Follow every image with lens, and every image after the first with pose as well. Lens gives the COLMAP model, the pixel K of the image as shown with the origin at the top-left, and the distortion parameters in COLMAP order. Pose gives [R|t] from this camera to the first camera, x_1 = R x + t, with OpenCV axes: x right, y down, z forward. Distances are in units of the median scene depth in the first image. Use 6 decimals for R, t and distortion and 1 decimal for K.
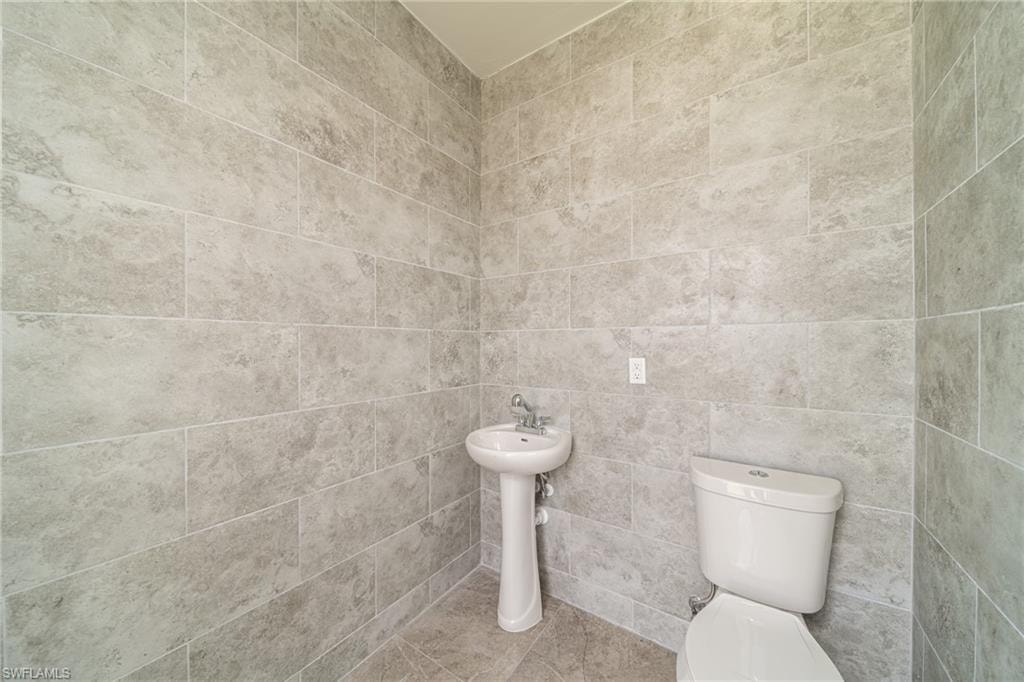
lens RADIAL K [[360.2, 0, 514.4], [0, 360.2, 341.0], [0, 0, 1]] dist [-0.013119, -0.000938]
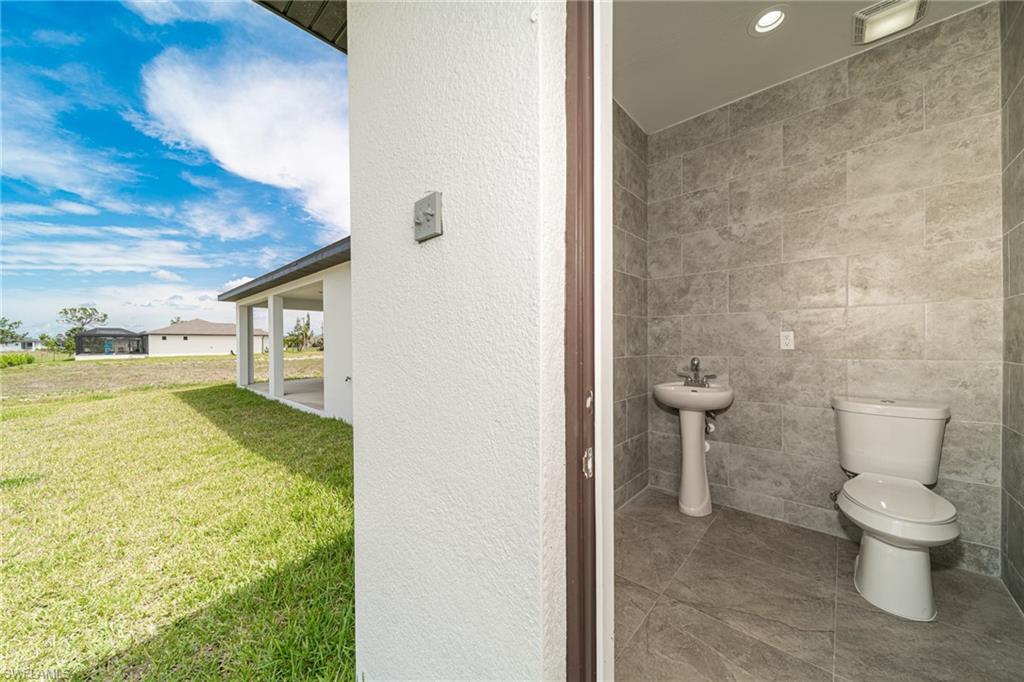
lens RADIAL K [[360.2, 0, 507.9], [0, 360.2, 341.6], [0, 0, 1]] dist [-0.019589, -0.000019]
pose [[0.984207, -0.005006, -0.176953, -0.538774], [0.006694, 0.999938, 0.008944, 0.071685], [0.176897, -0.009988, 0.984179, -0.639845]]
